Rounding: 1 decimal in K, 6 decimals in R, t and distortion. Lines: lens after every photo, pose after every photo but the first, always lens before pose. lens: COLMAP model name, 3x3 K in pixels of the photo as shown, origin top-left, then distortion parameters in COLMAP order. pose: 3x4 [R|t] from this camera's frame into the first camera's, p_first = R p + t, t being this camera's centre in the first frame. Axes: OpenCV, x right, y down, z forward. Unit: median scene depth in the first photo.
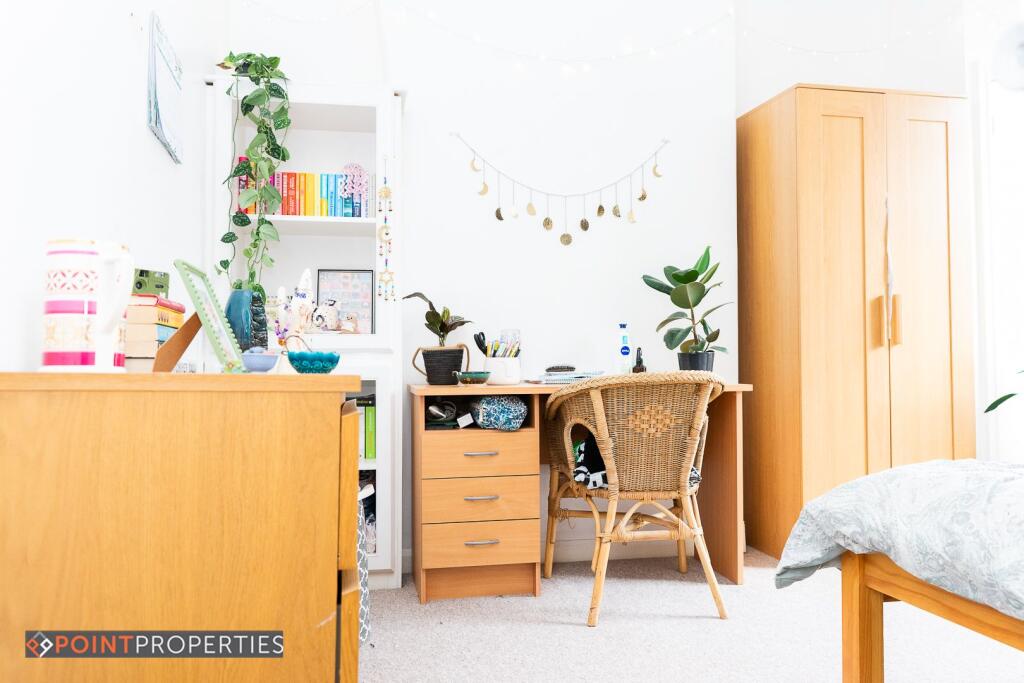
lens RADIAL K [[792.7, 0, 512.0], [0, 792.7, 341.5], [0, 0, 1]] dist [0.001933, 0.007416]
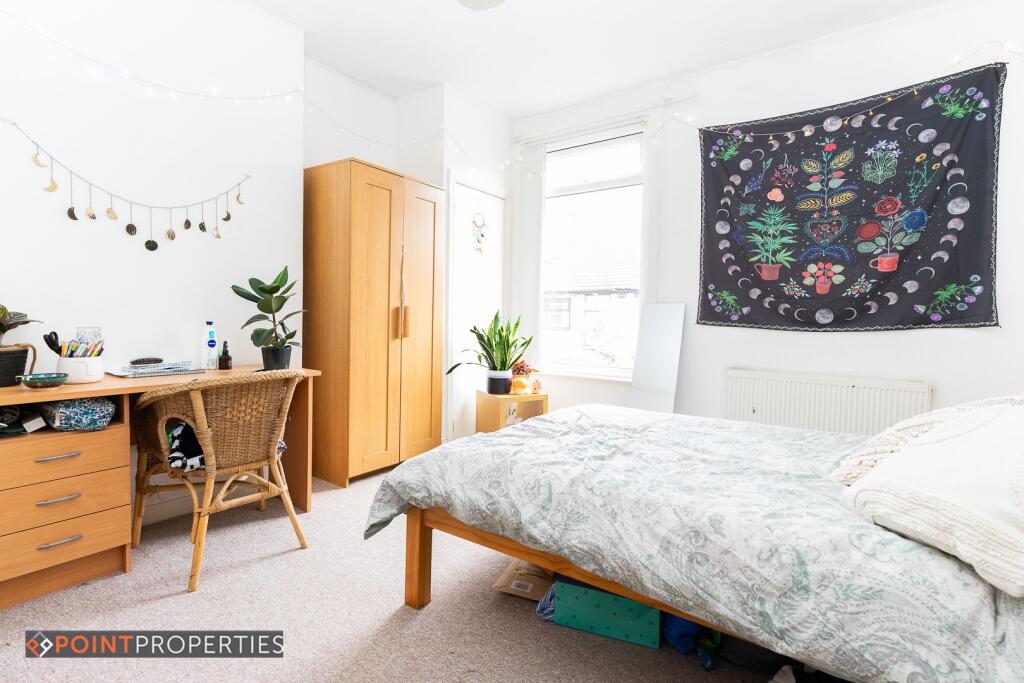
lens RADIAL K [[485.3, 0, 512.0], [0, 485.3, 341.5], [0, 0, 1]] dist [0.002123, 0.000075]
pose [[0.729800, -0.009885, 0.683590, -0.037144], [-0.042708, 0.997283, 0.060017, -0.064799], [-0.682326, -0.072995, 0.727395, 0.154107]]
